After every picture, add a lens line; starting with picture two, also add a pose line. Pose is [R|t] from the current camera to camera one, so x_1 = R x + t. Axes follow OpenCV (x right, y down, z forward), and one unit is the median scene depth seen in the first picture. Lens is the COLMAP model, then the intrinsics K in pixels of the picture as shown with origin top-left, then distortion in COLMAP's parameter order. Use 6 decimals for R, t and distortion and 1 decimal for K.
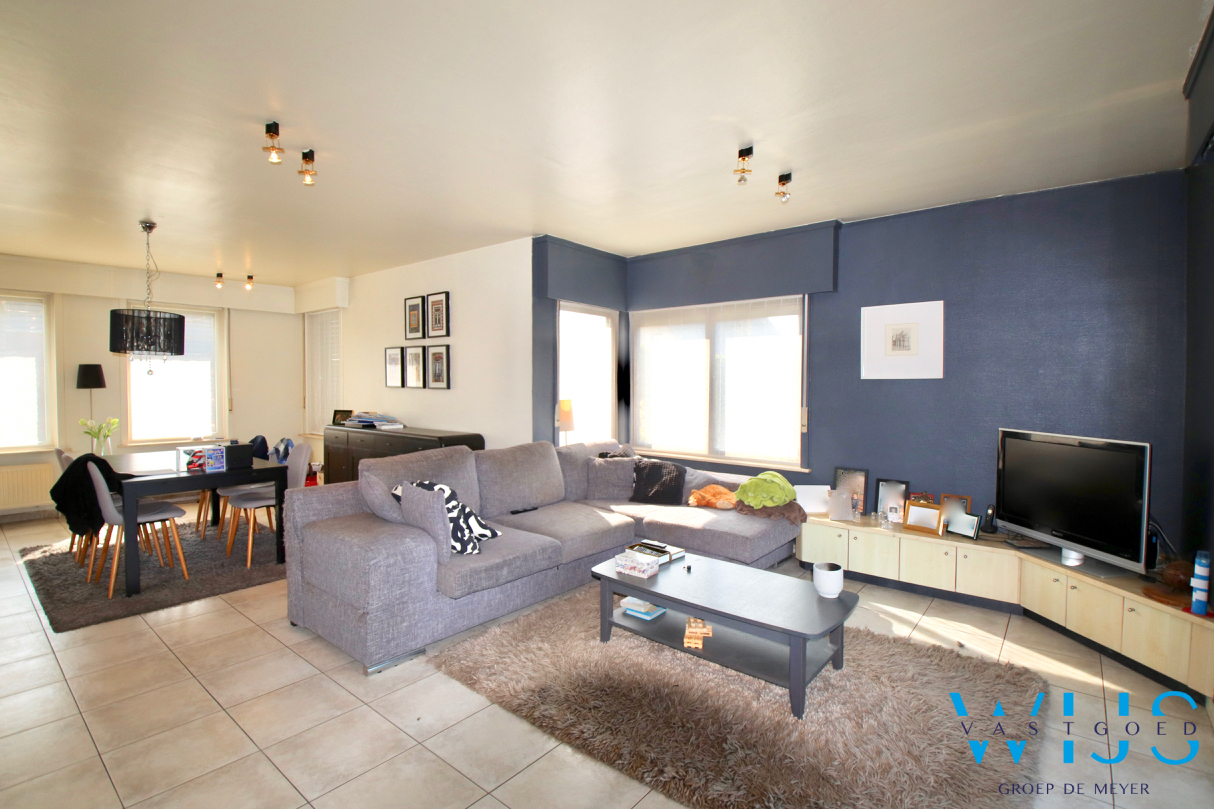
lens RADIAL K [[572.1, 0, 605.8], [0, 572.1, 400.9], [0, 0, 1]] dist [0.013448, -0.026186]
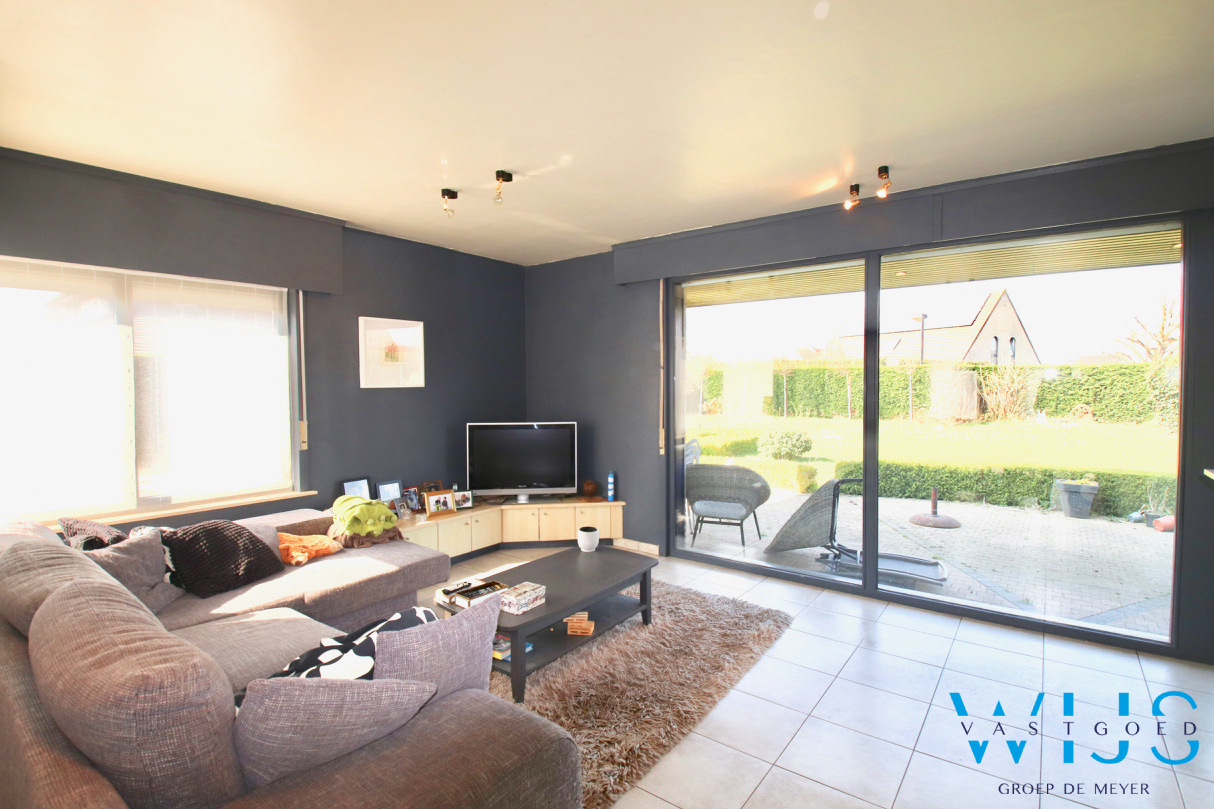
lens RADIAL K [[572.1, 0, 605.8], [0, 572.1, 400.9], [0, 0, 1]] dist [0.013448, -0.026186]
pose [[-0.043897, -0.033499, 0.998474, -0.555454], [0.032981, 0.998844, 0.034961, -0.034731], [-0.998491, 0.034466, -0.042742, 0.587789]]
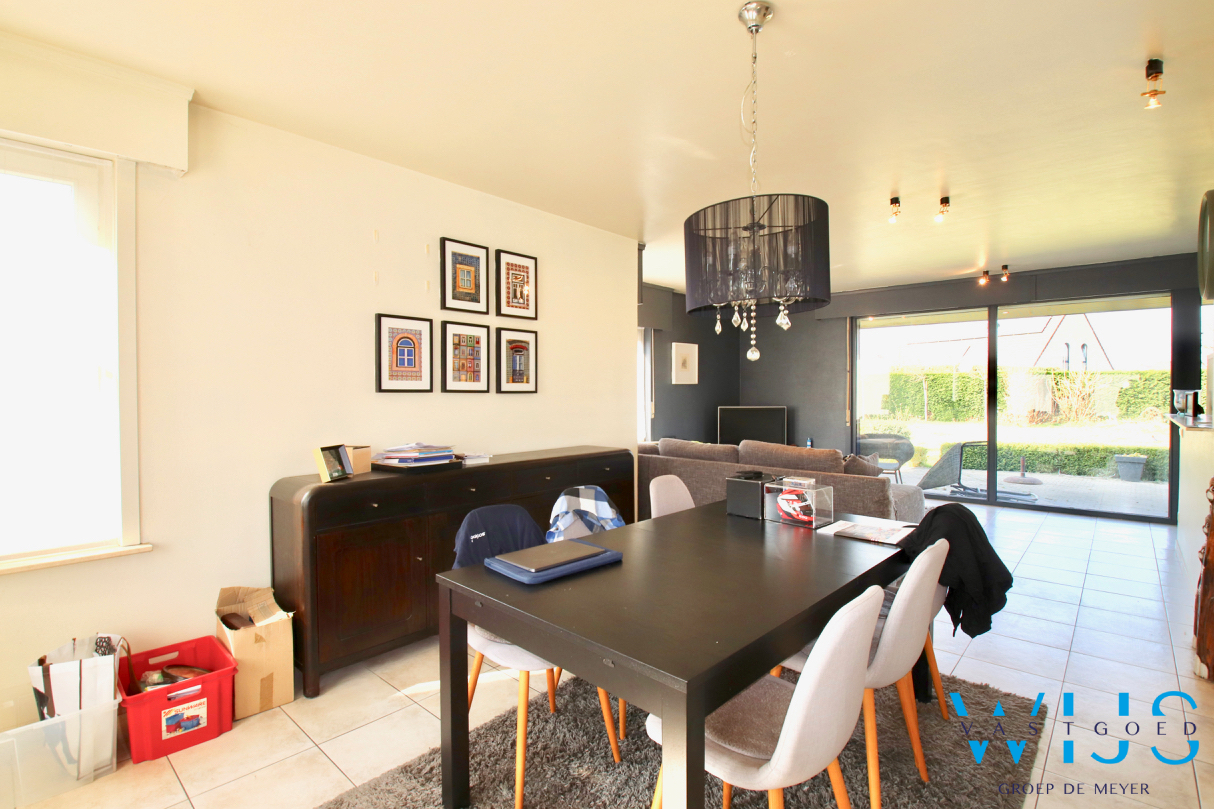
lens RADIAL K [[572.1, 0, 605.8], [0, 572.1, 400.9], [0, 0, 1]] dist [0.013448, -0.026186]
pose [[0.038266, -0.020231, 0.999063, -1.222703], [0.034379, 0.999230, 0.018918, -0.026192], [-0.998676, 0.033623, 0.038932, 1.088027]]
